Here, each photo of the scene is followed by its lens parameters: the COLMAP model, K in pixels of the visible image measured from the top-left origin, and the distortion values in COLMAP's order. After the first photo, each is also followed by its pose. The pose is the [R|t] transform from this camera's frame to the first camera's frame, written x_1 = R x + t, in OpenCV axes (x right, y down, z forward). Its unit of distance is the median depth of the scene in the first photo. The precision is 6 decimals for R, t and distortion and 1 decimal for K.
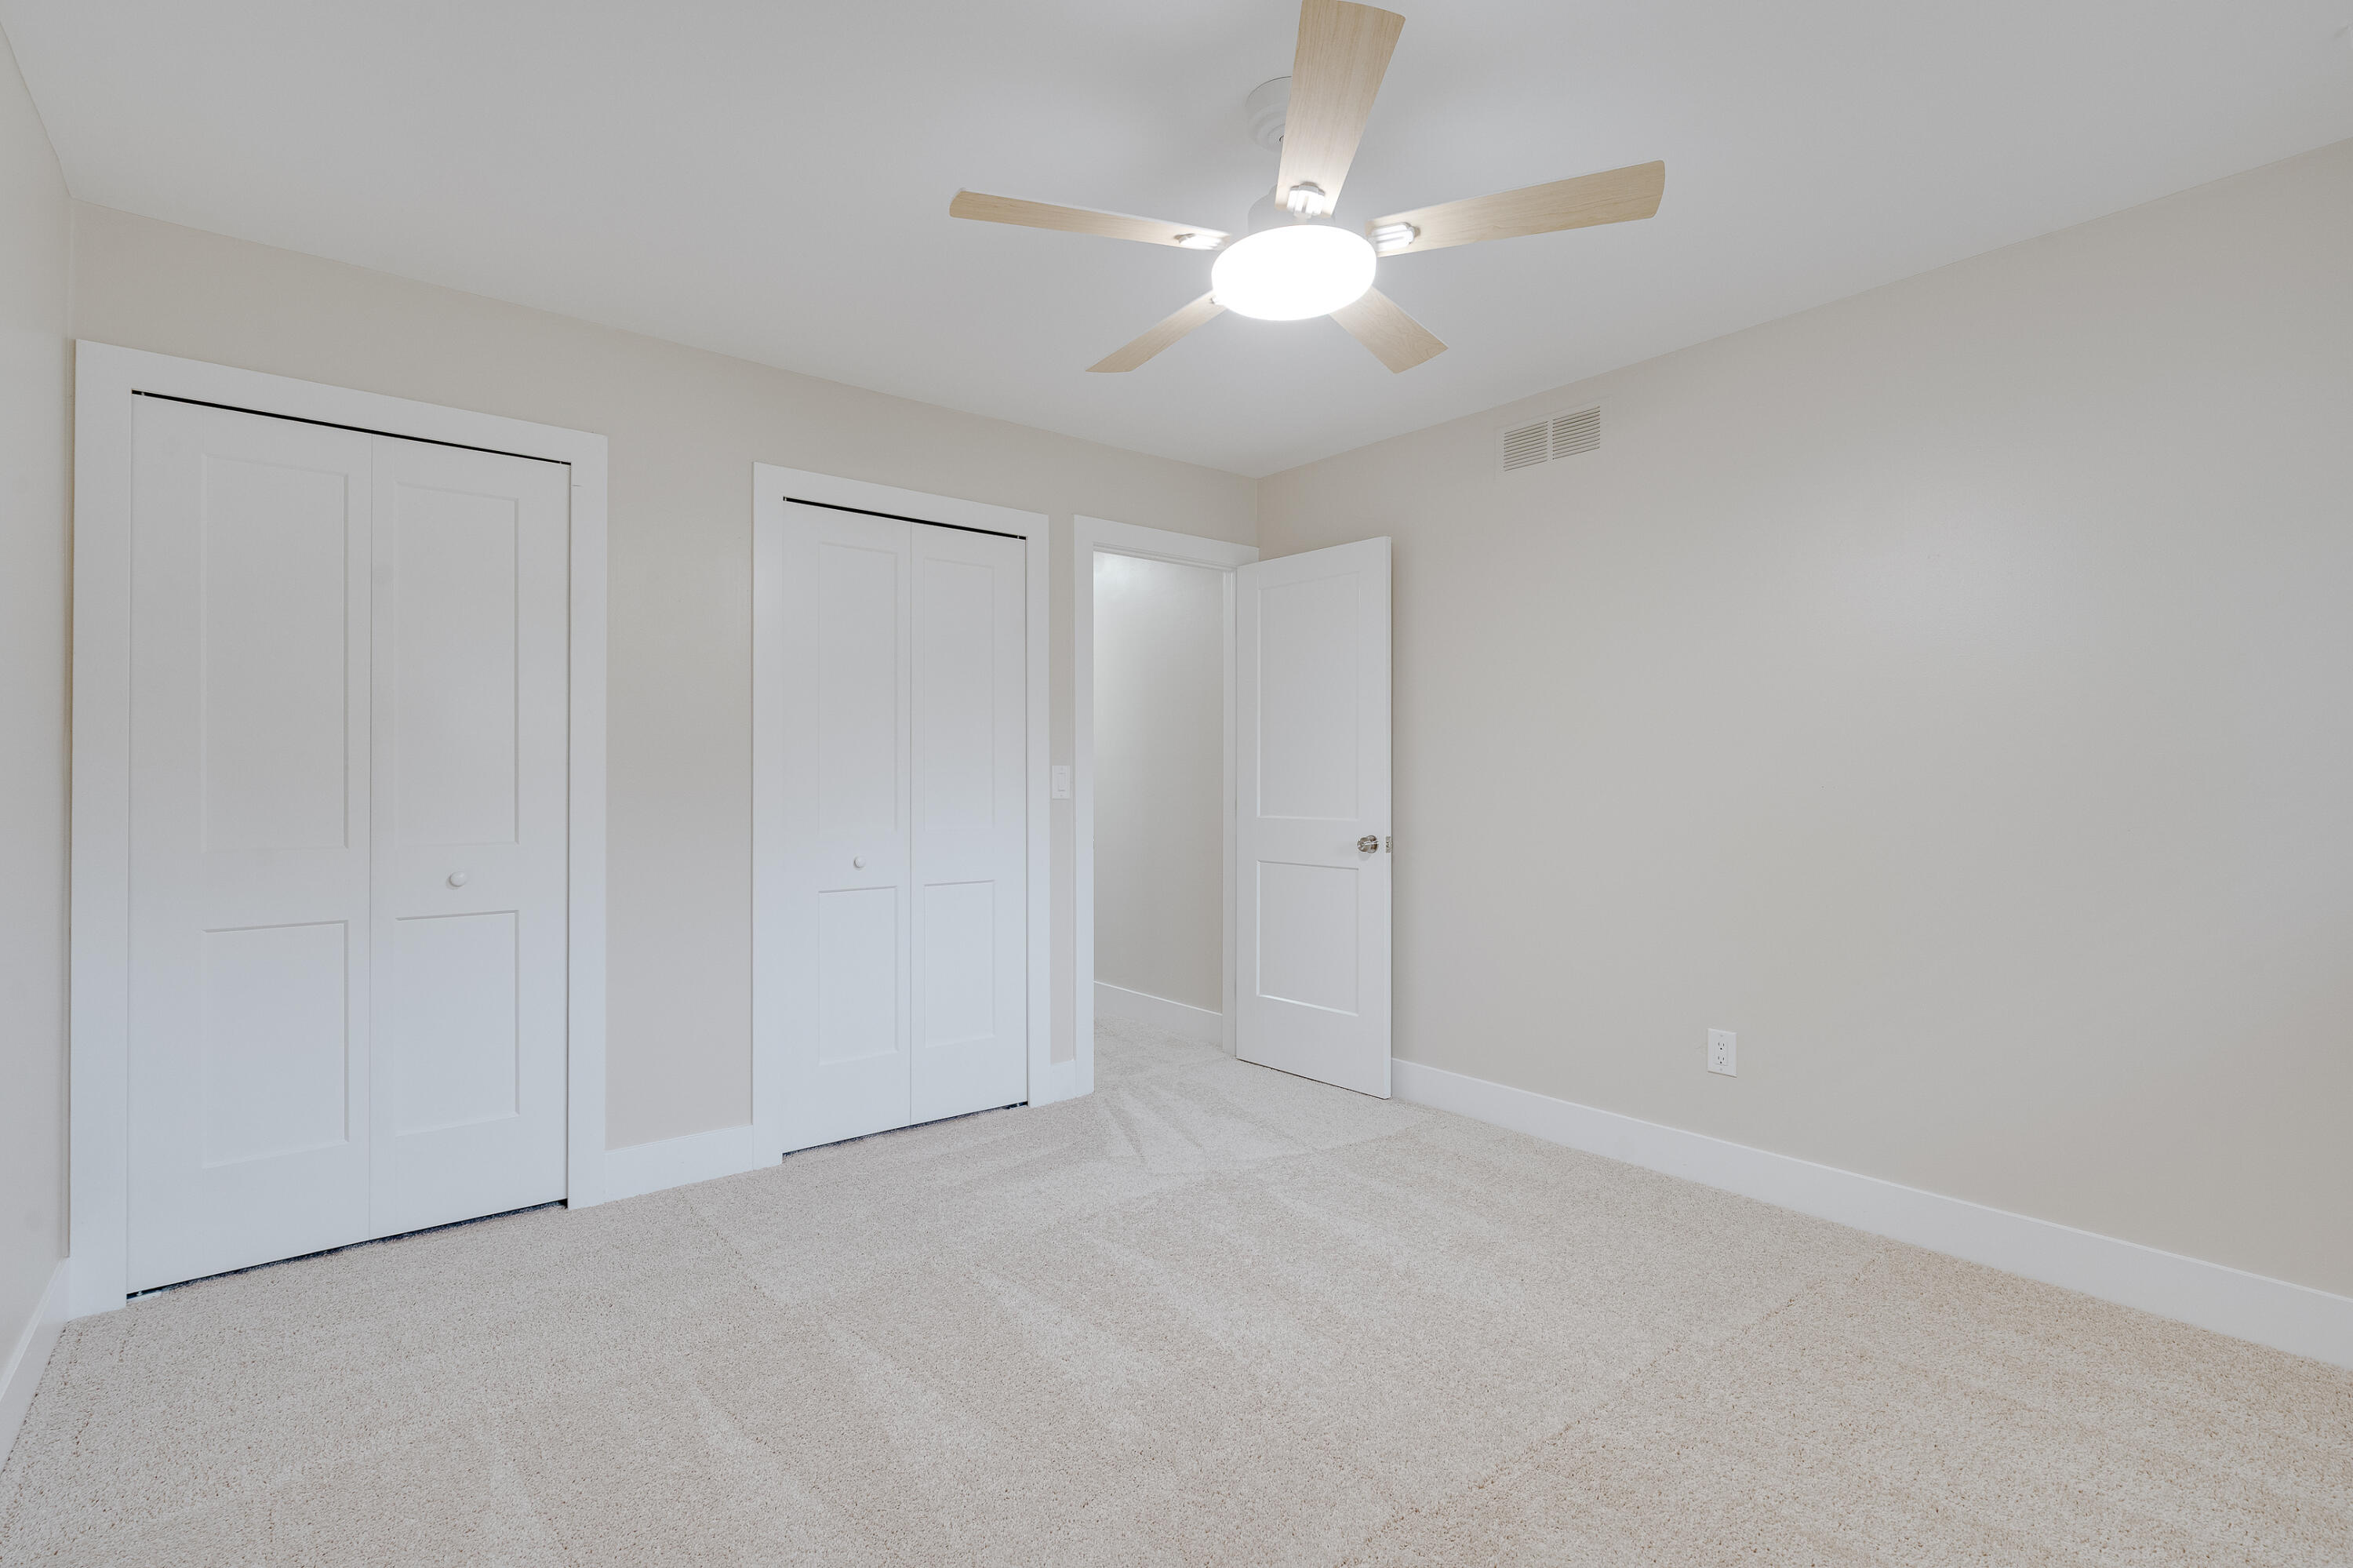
lens RADIAL K [[1082.3, 0, 1176.5], [0, 1082.3, 784.0], [0, 0, 1]] dist [0.001927, -0.000040]
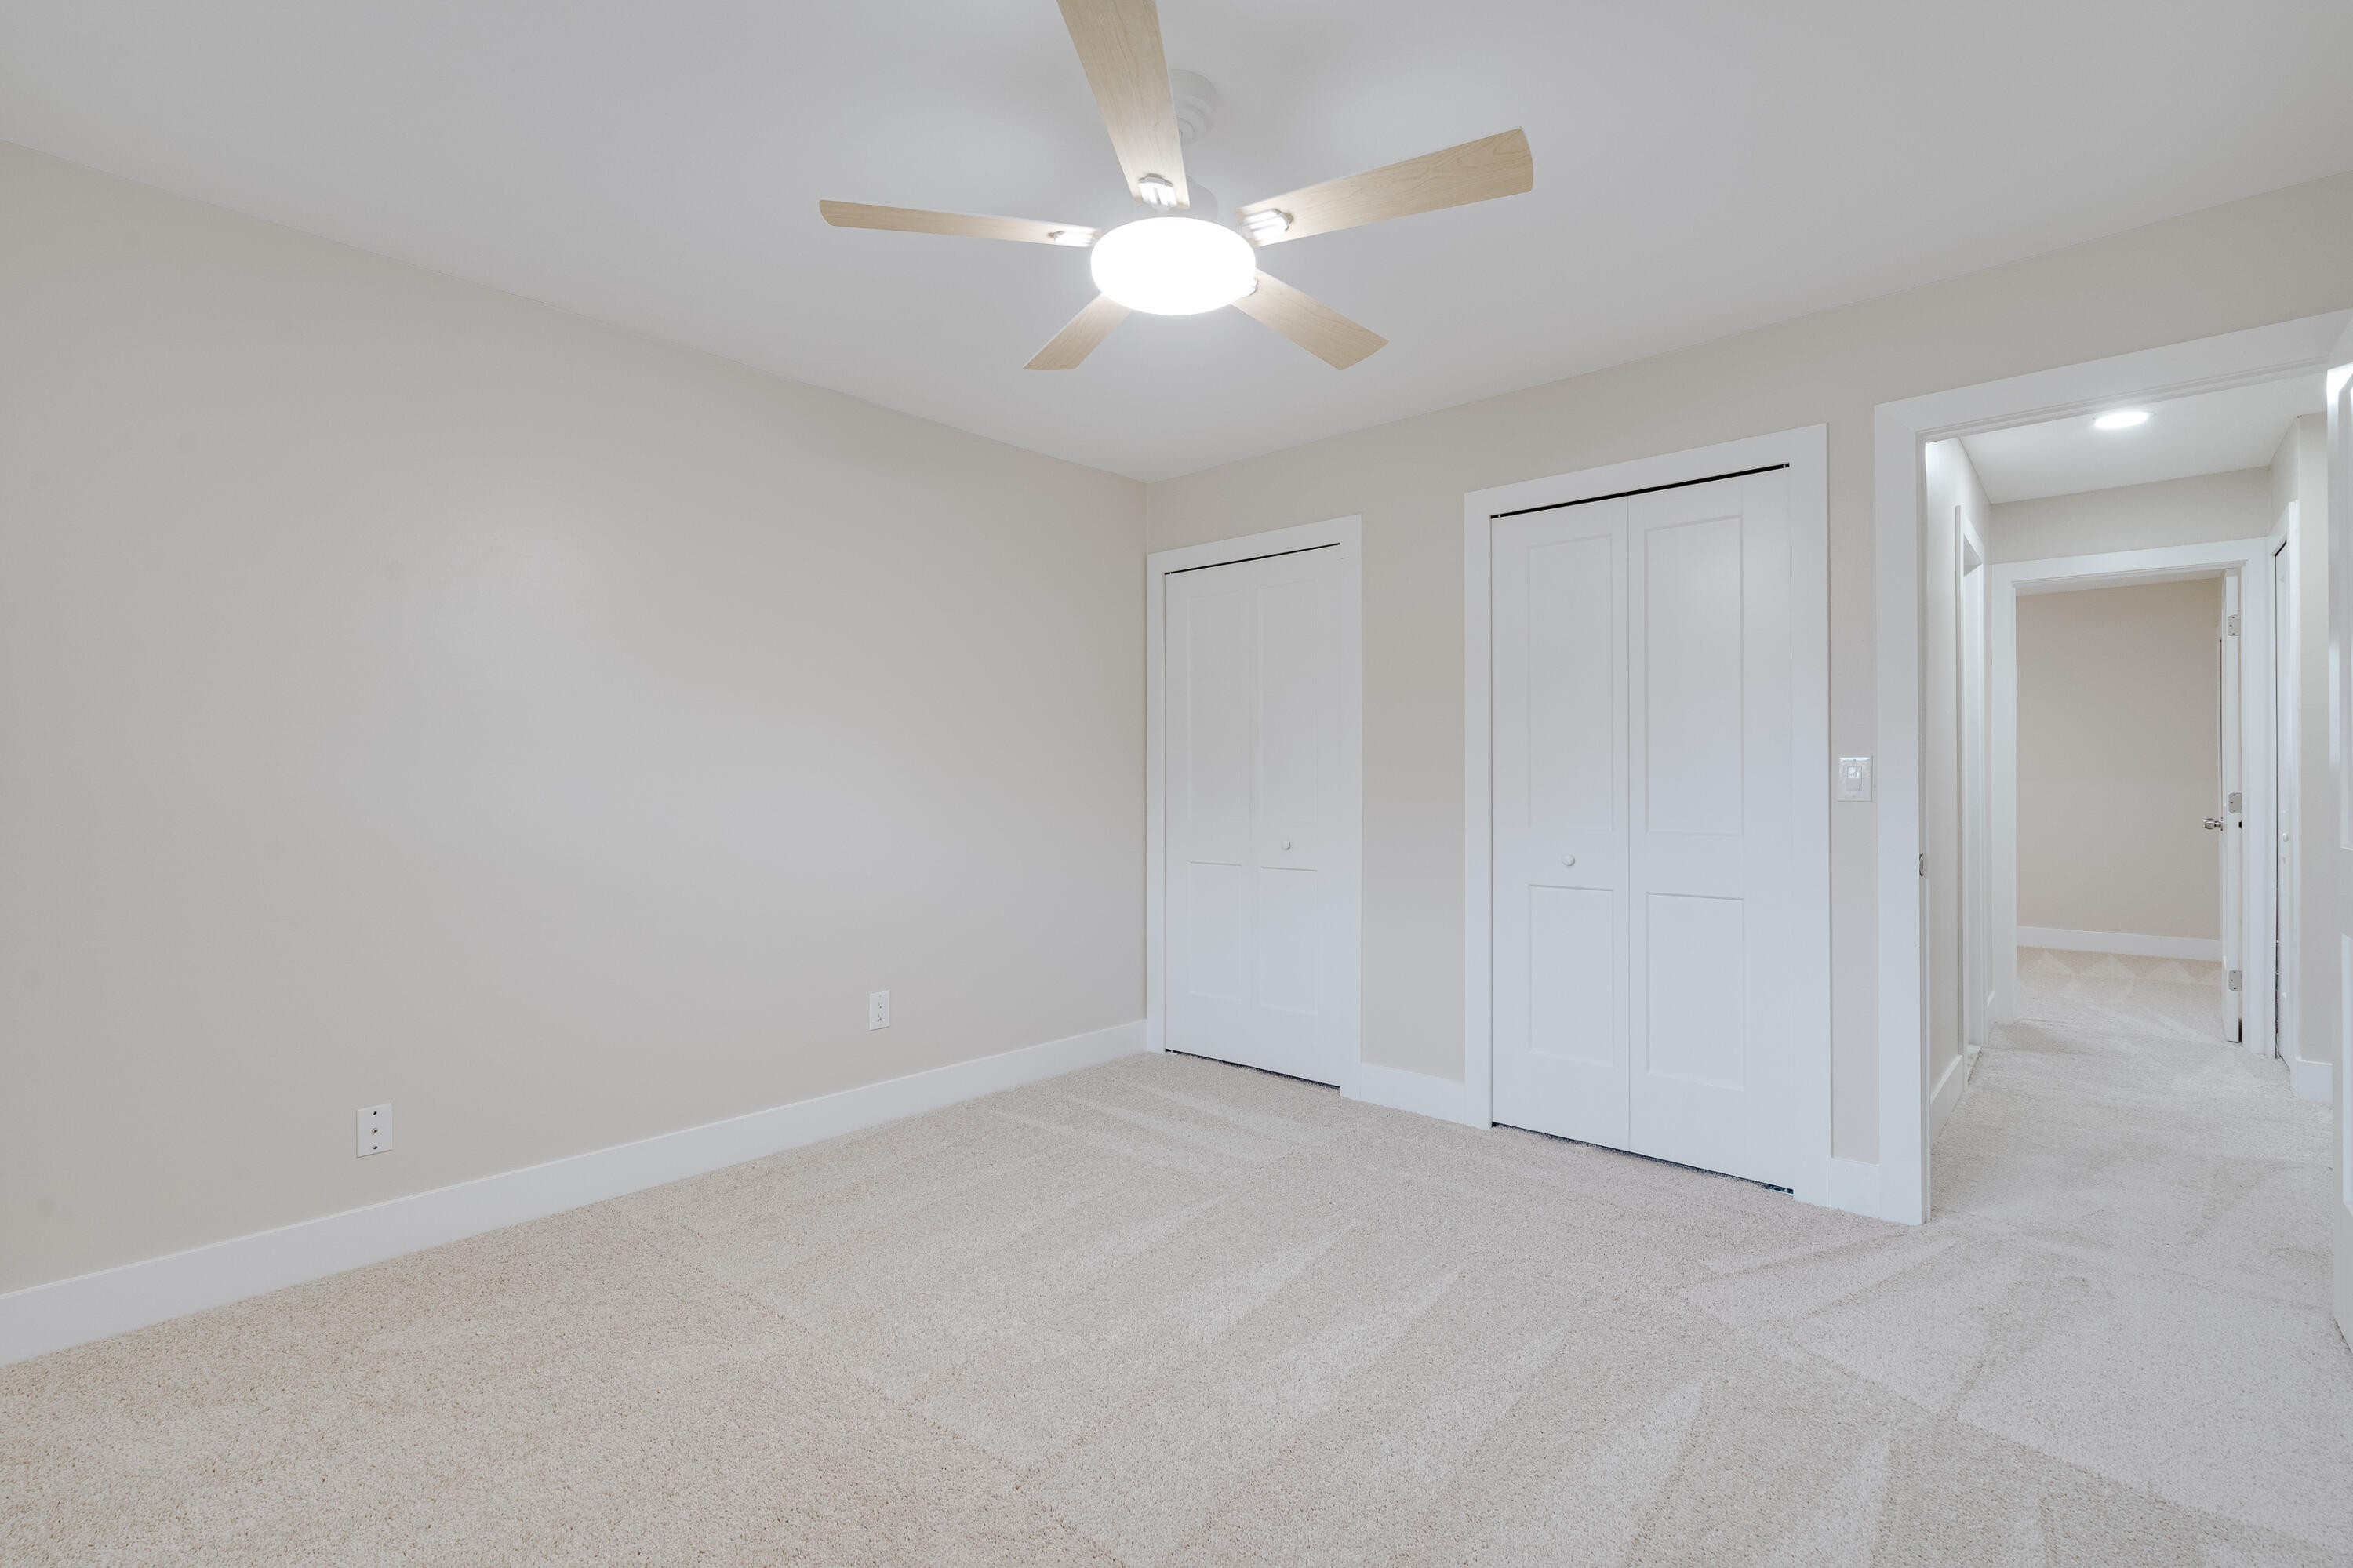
lens RADIAL K [[1109.2, 0, 1176.5], [0, 1109.2, 784.0], [0, 0, 1]] dist [-0.000972, -0.000266]
pose [[0.145172, 0.007239, -0.989380, 0.703803], [0.003657, 0.999962, 0.007853, -0.007227], [0.989400, -0.004758, 0.145140, 0.539110]]
